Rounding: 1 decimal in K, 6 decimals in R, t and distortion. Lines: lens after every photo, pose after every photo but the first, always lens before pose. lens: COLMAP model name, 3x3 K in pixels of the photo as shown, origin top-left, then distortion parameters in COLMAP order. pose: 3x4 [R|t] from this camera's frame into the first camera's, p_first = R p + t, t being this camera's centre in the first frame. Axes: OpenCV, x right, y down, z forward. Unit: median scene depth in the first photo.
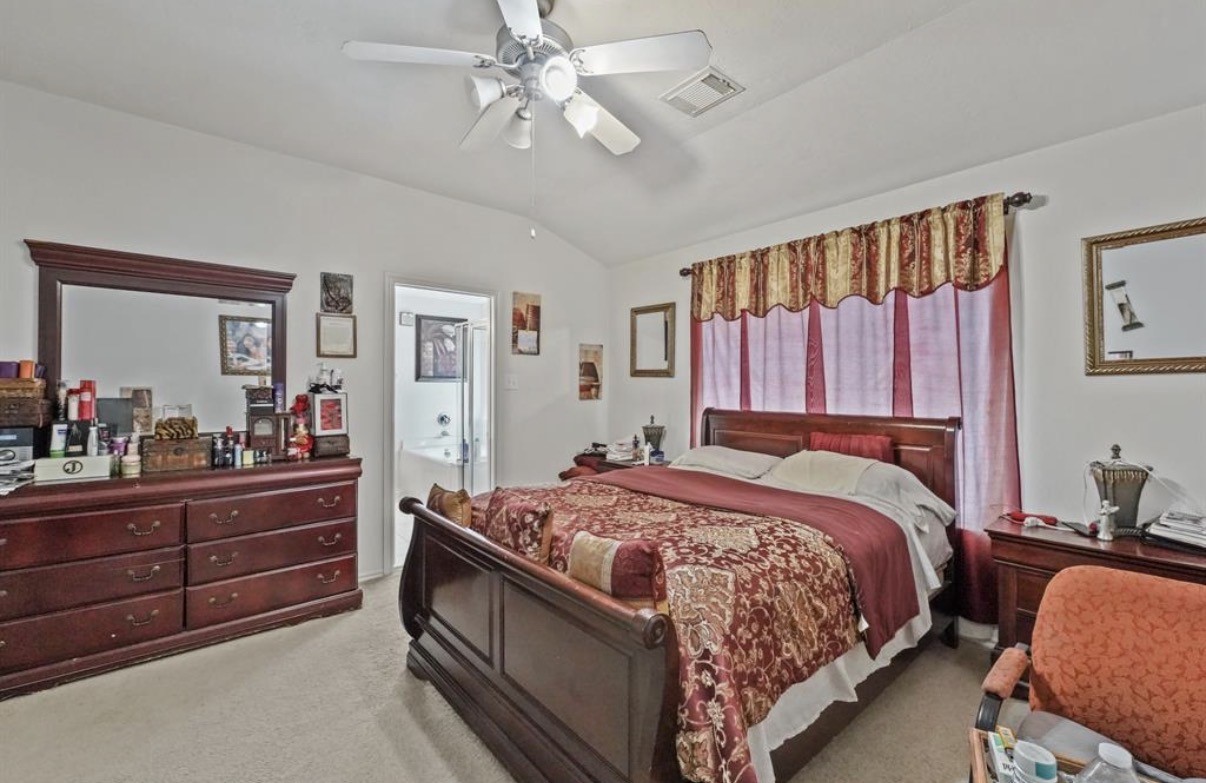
lens RADIAL K [[502.2, 0, 603.0], [0, 502.2, 391.5], [0, 0, 1]] dist [-0.000315, -0.000276]
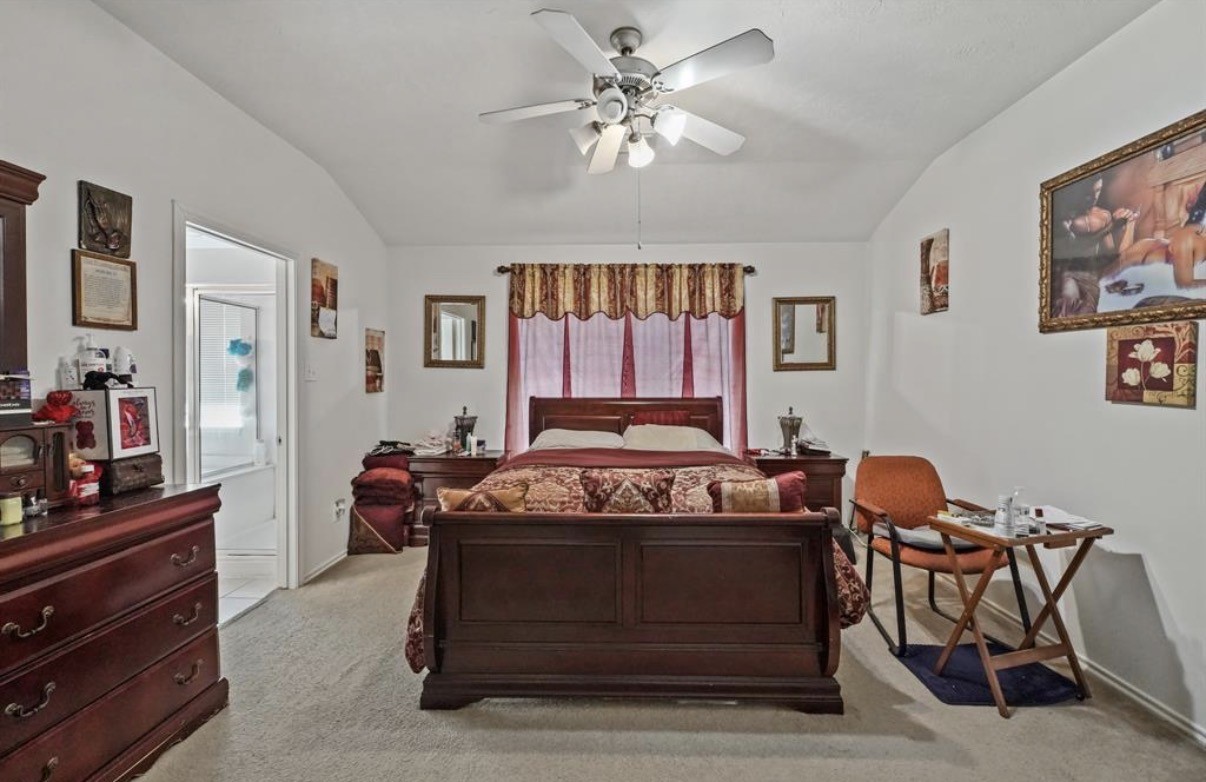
lens RADIAL K [[503.5, 0, 603.0], [0, 503.5, 391.0], [0, 0, 1]] dist [0.000317, -0.000091]
pose [[0.663541, -0.019953, 0.747874, -0.595230], [0.008728, 0.999783, 0.018930, 0.000717], [-0.748089, -0.006034, 0.663571, 0.158925]]
